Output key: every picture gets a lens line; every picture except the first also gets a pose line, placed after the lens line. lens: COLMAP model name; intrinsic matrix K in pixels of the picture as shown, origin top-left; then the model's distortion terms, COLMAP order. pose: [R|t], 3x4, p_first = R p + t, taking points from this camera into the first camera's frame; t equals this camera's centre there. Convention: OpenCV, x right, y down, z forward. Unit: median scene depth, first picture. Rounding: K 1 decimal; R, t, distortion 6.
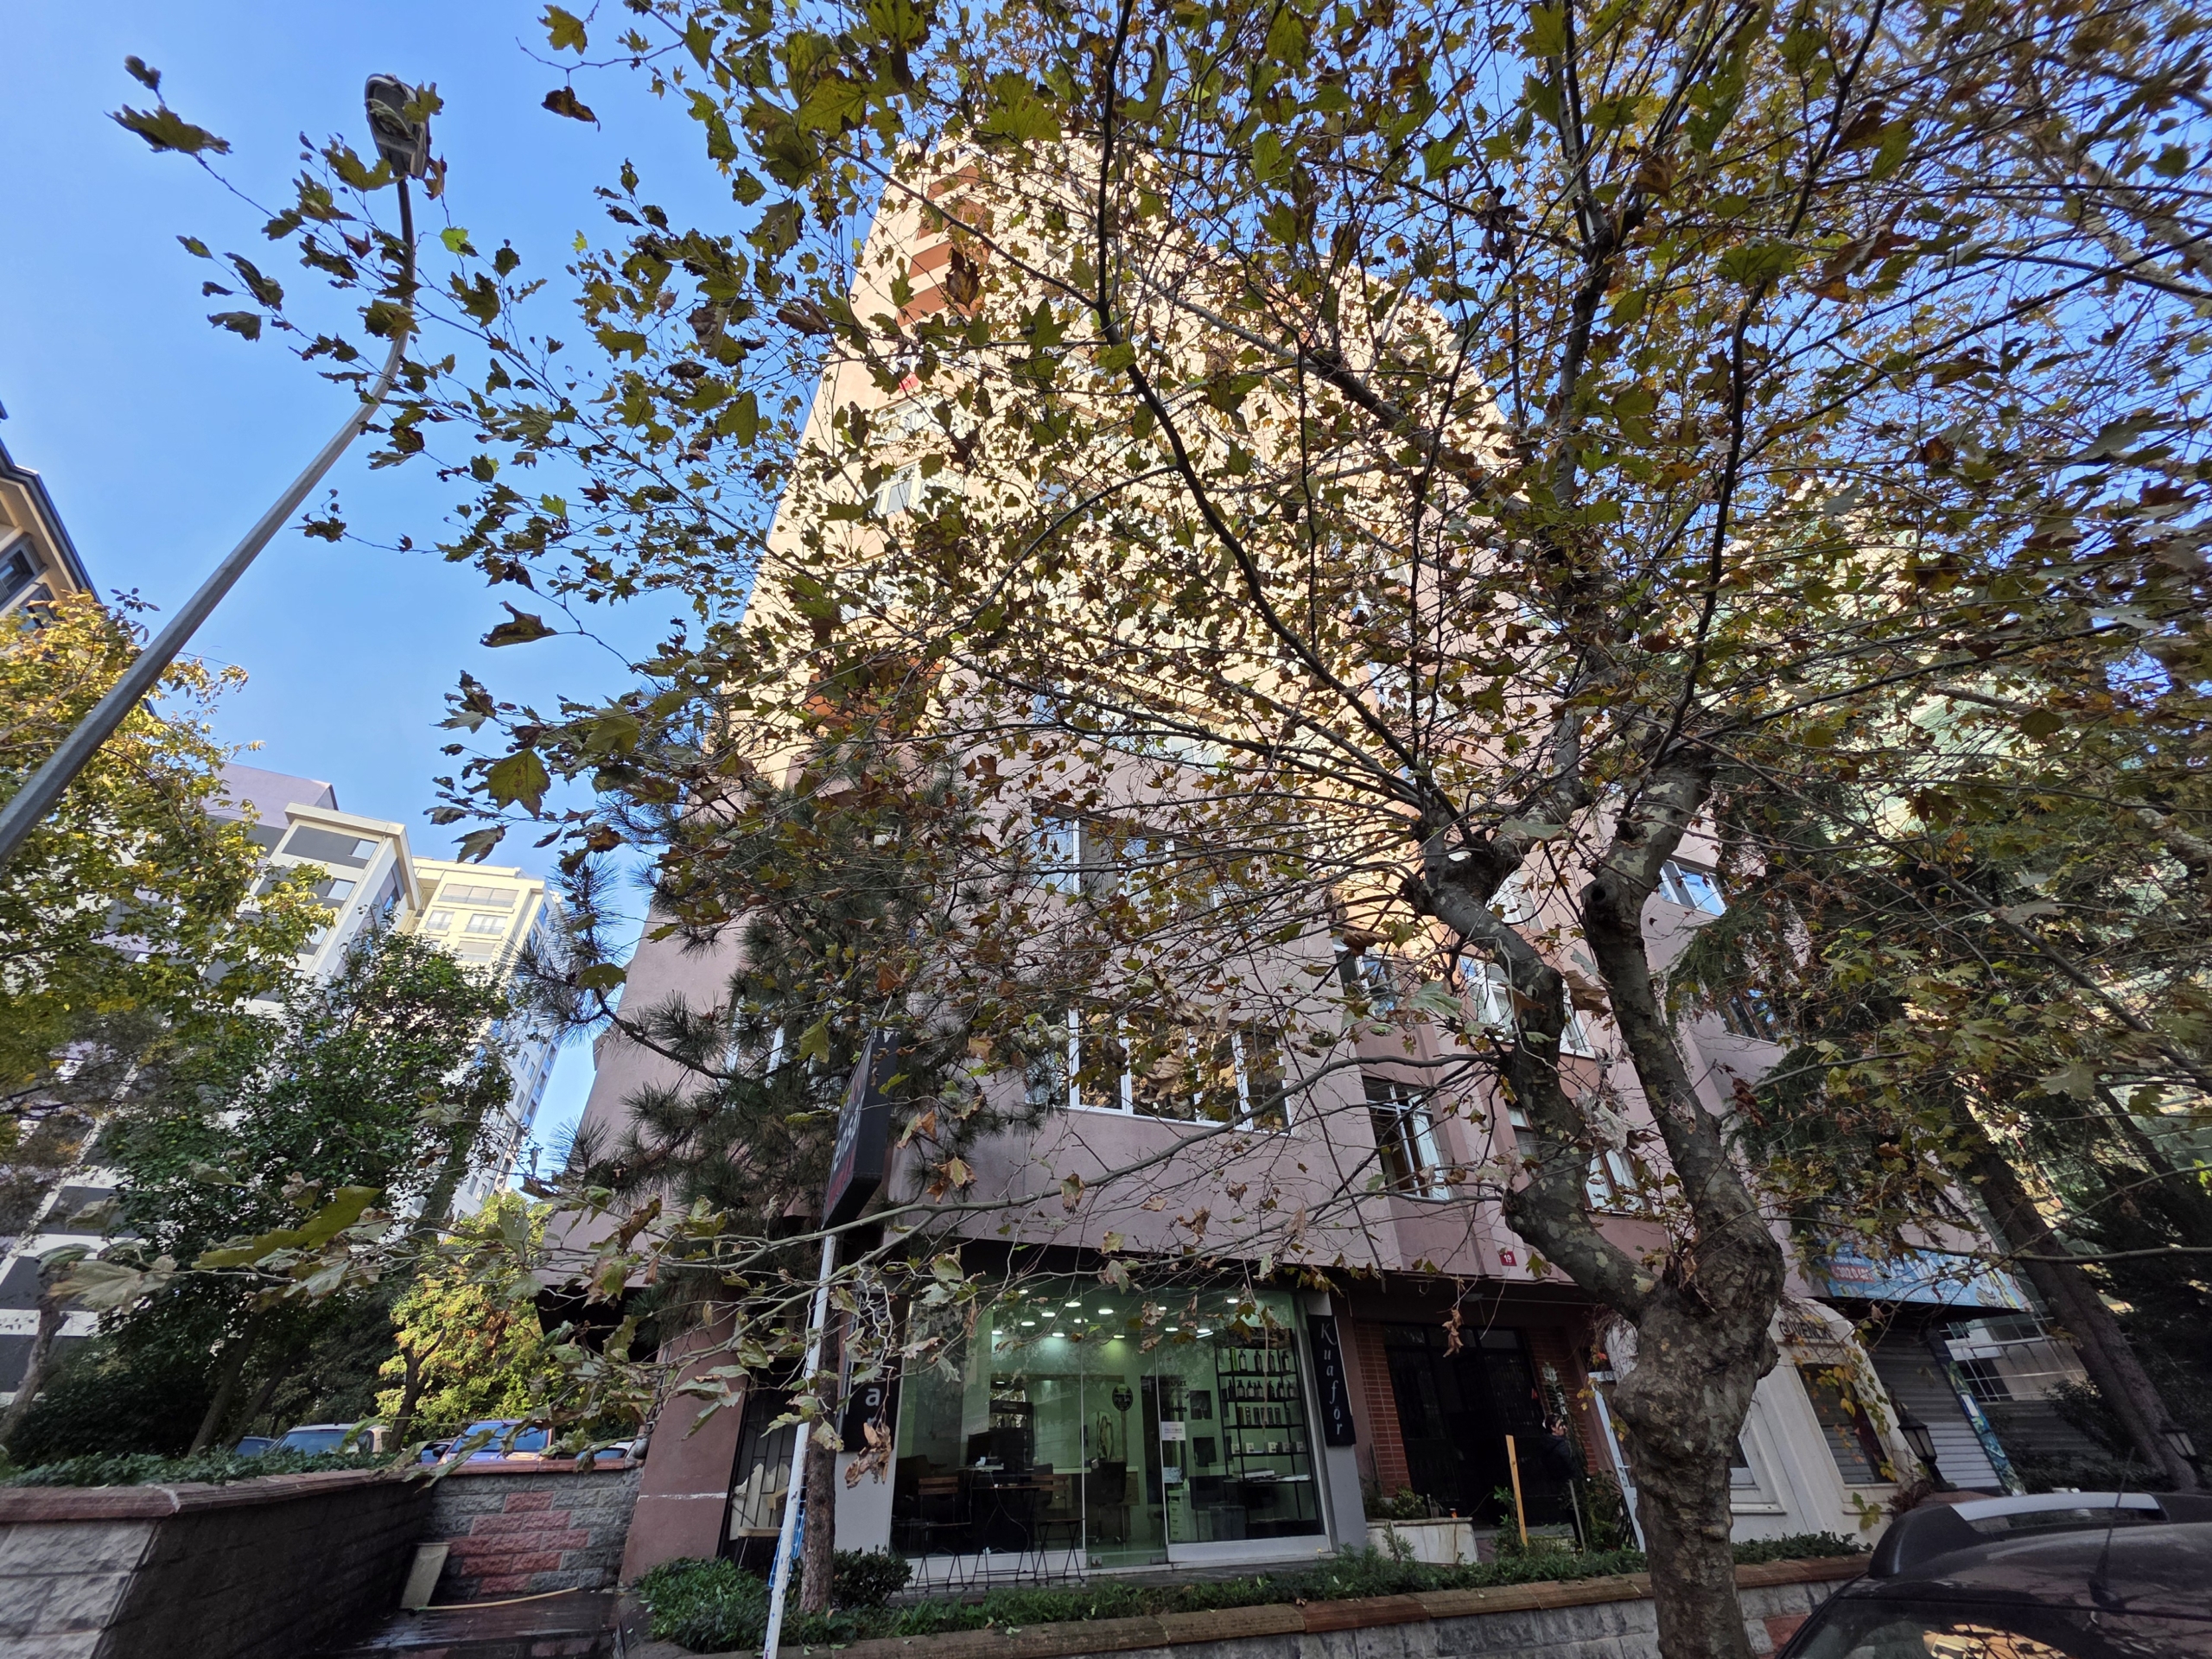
lens RADIAL K [[882.9, 0, 1099.3], [0, 882.9, 821.0], [0, 0, 1]] dist [0.001524, 0.000071]
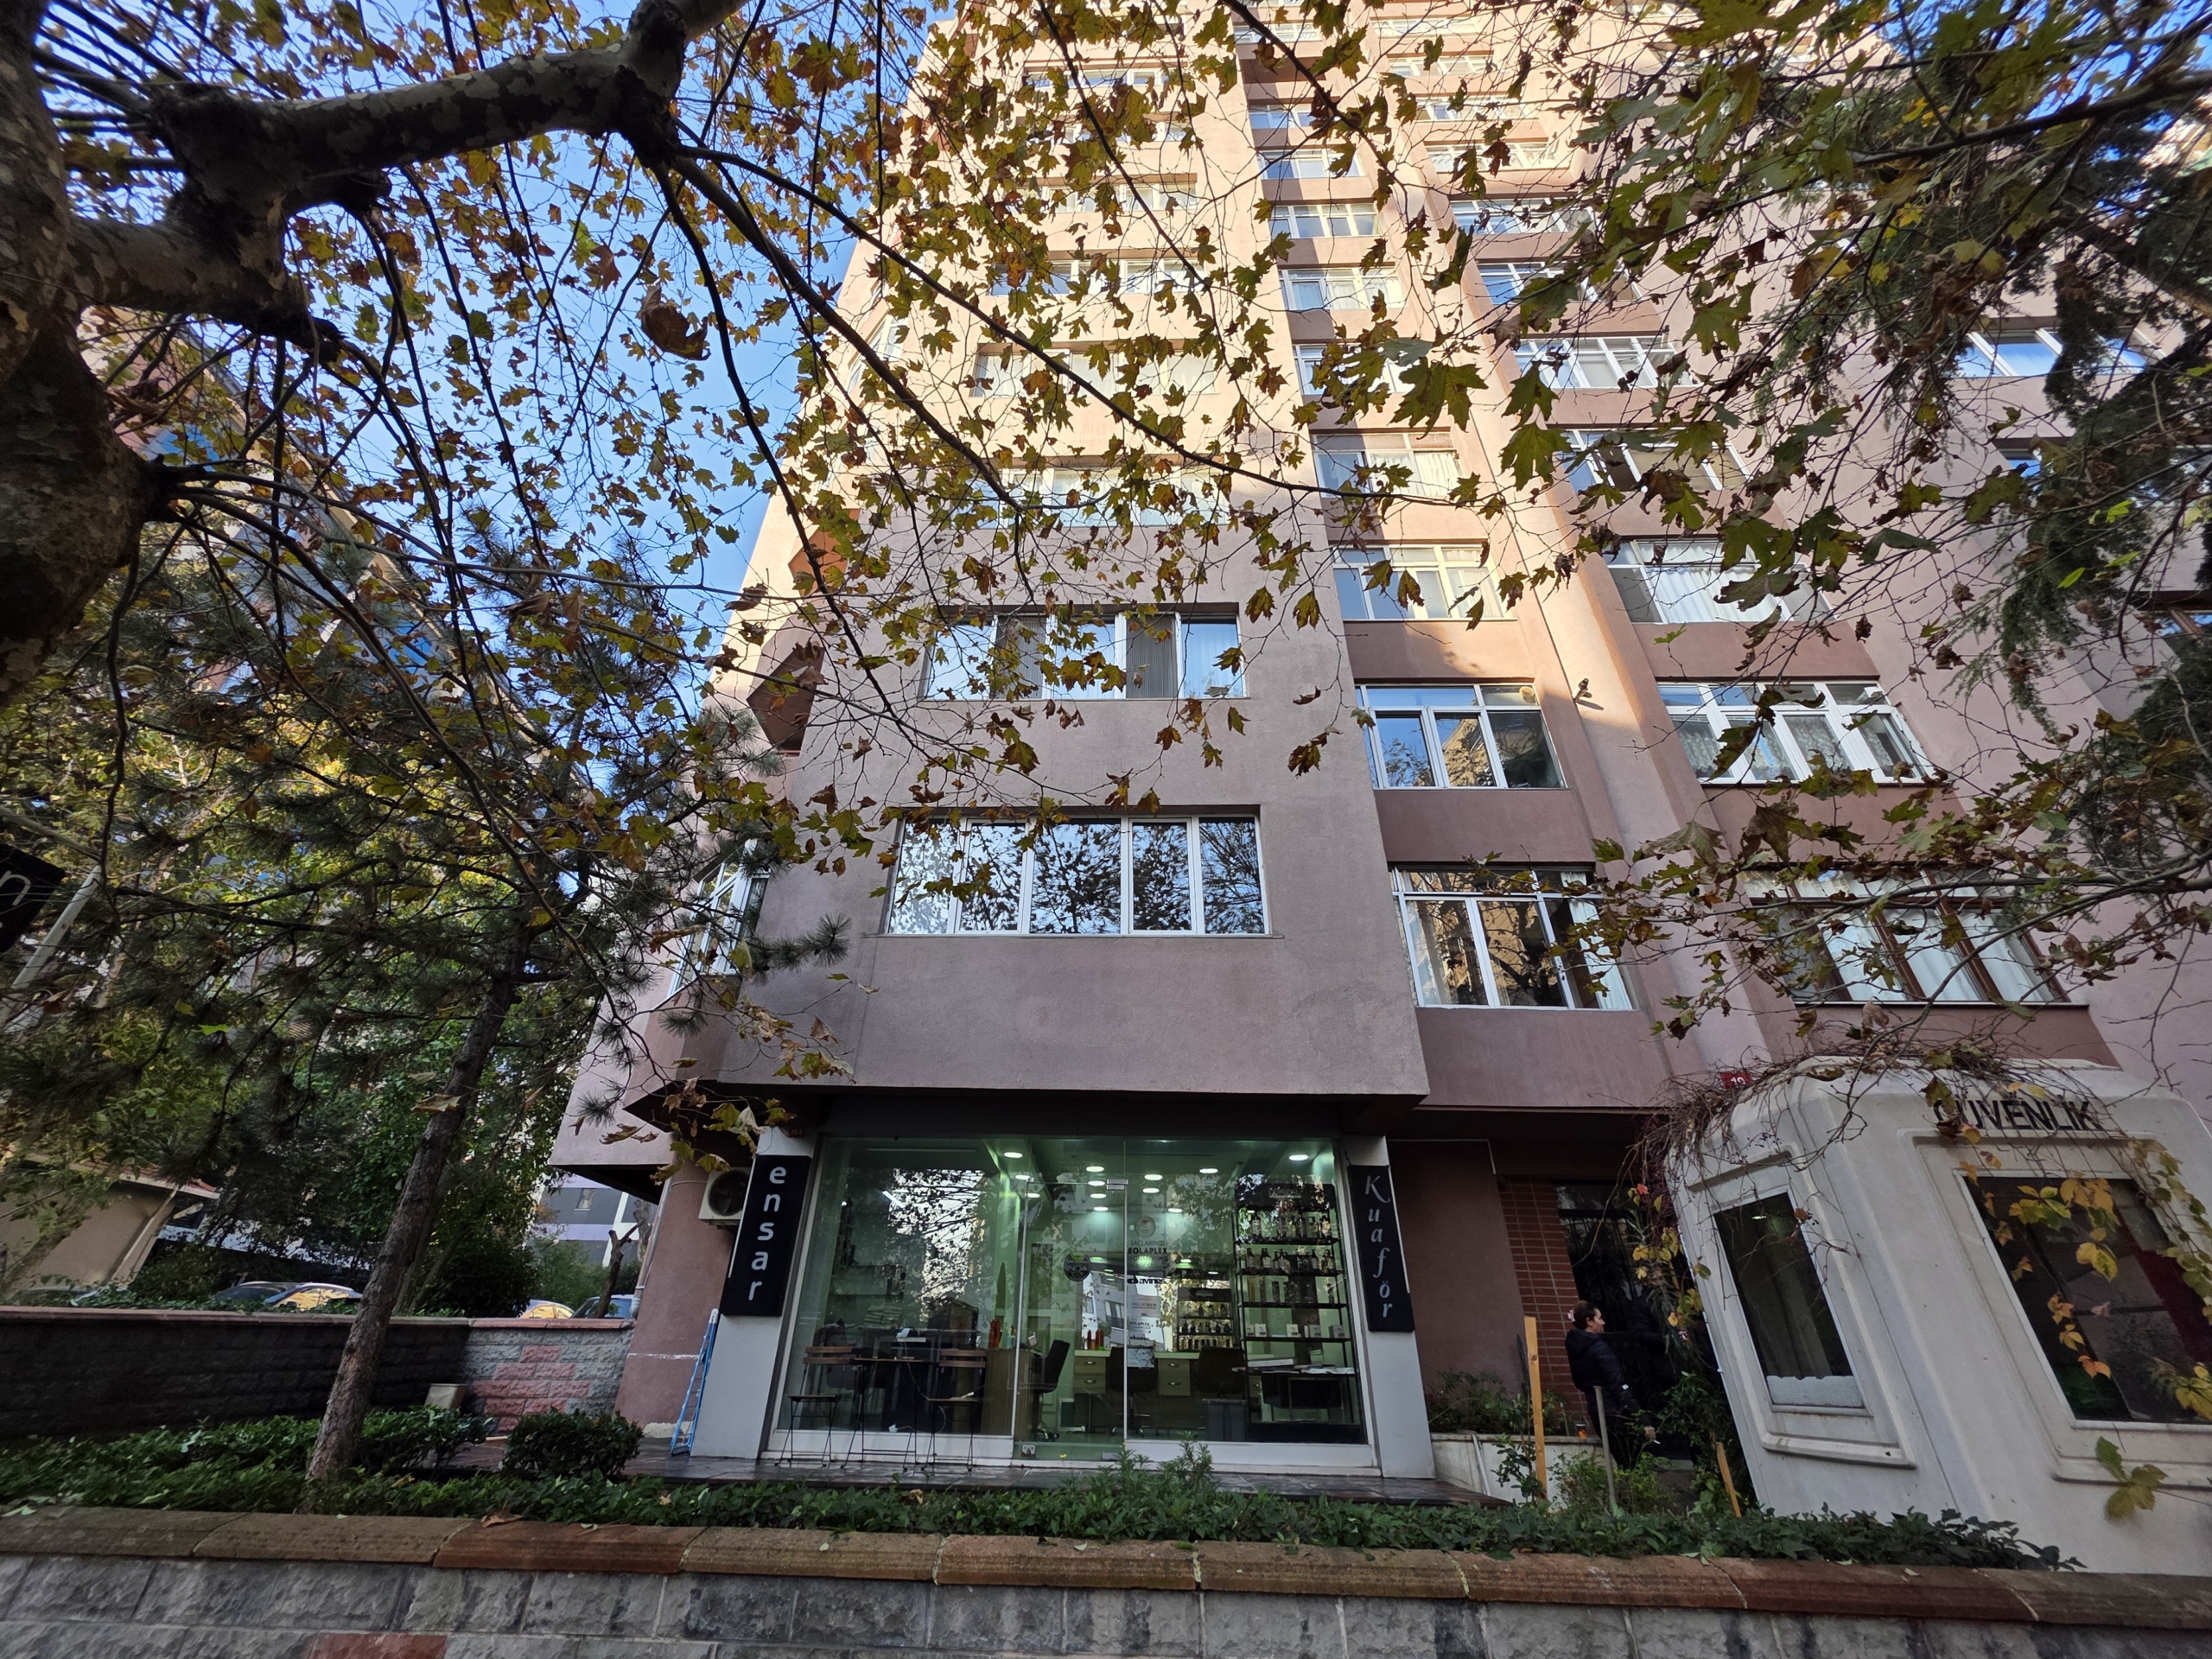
lens RADIAL K [[883.4, 0, 1095.7], [0, 883.4, 816.5], [0, 0, 1]] dist [0.000625, 0.000248]
pose [[0.895874, -0.200777, -0.396357, 0.440611], [0.231718, 0.972282, 0.031231, 0.219733], [0.379101, -0.119822, 0.917565, 0.296828]]
